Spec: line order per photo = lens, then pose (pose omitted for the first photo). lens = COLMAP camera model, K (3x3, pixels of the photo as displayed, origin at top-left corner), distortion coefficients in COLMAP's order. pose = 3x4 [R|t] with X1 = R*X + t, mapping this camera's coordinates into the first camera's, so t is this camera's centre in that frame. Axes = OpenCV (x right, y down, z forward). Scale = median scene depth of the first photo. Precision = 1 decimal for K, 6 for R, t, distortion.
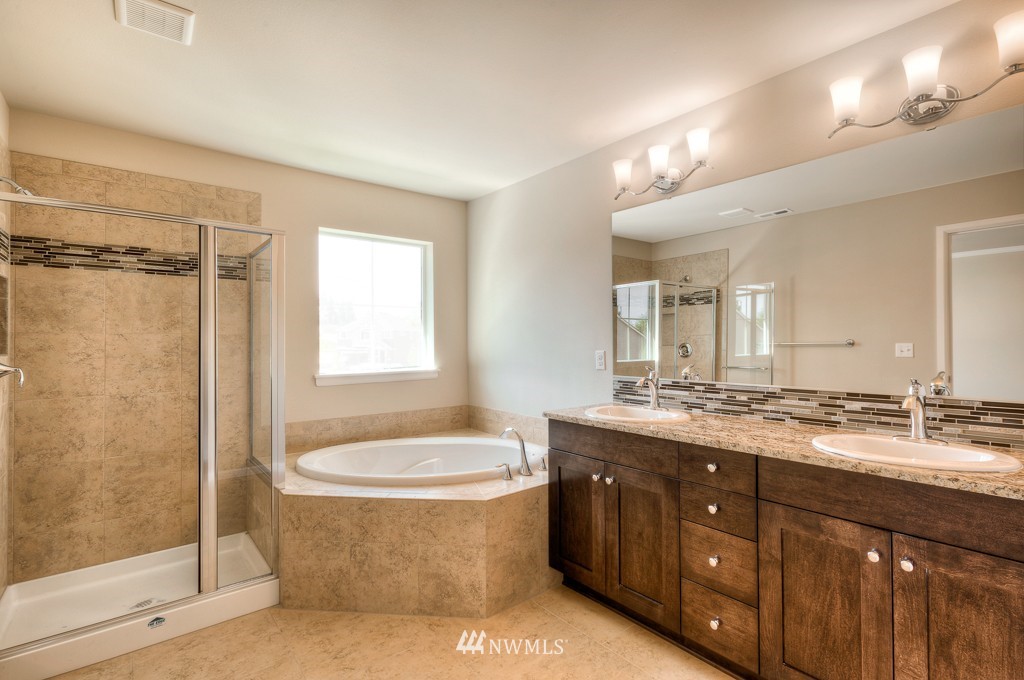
lens RADIAL K [[485.5, 0, 518.8], [0, 485.5, 334.6], [0, 0, 1]] dist [-0.002718, 0.002534]
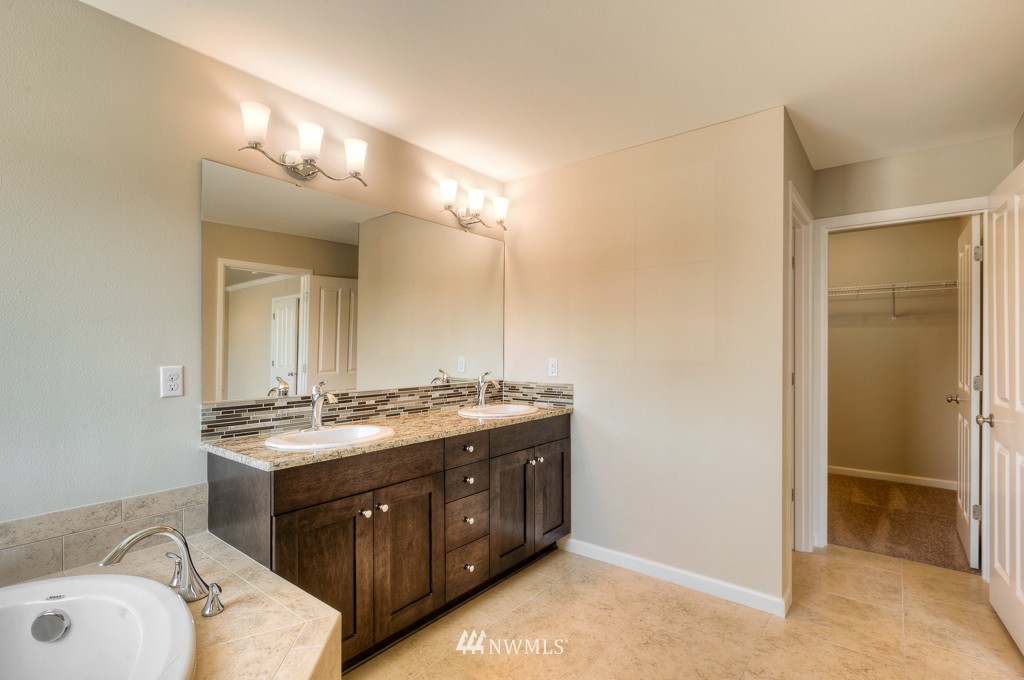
lens RADIAL K [[485.5, 0, 516.4], [0, 485.5, 349.7], [0, 0, 1]] dist [-0.002718, 0.002534]
pose [[-0.221614, 0.006972, 0.975109, -0.813803], [-0.011218, 0.999890, -0.009699, 0.019356], [-0.975070, -0.013088, -0.221512, 1.065273]]
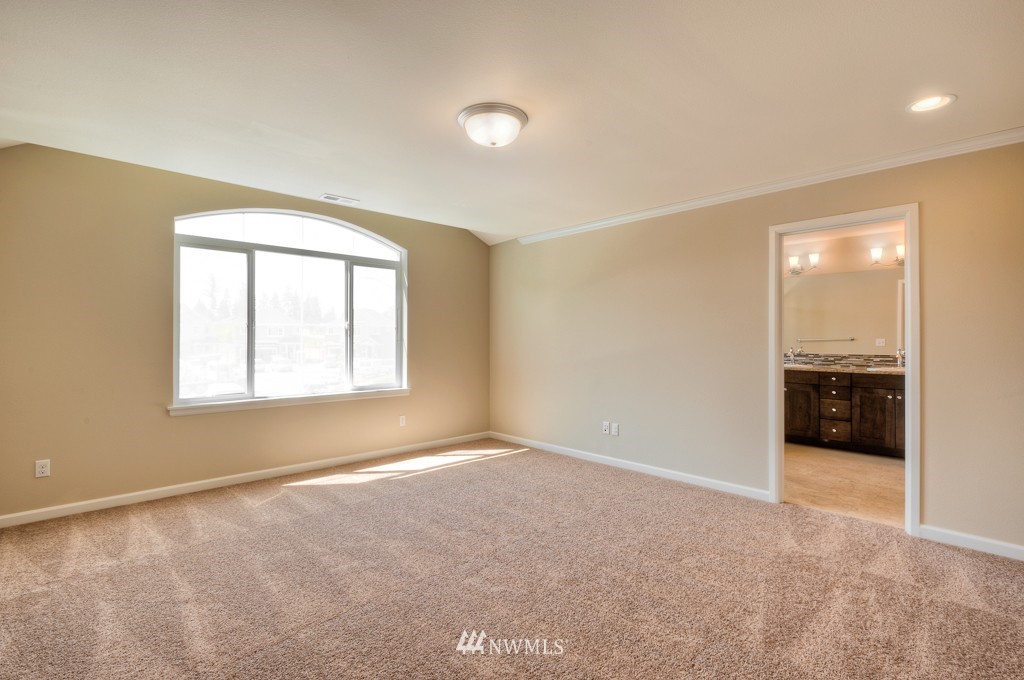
lens RADIAL K [[485.5, 0, 508.7], [0, 485.5, 335.3], [0, 0, 1]] dist [-0.002718, 0.002534]
pose [[0.997972, 0.005583, 0.063405, -1.644635], [-0.006060, 0.999955, 0.007330, -0.005085], [-0.063361, -0.007699, 0.997961, -1.704895]]
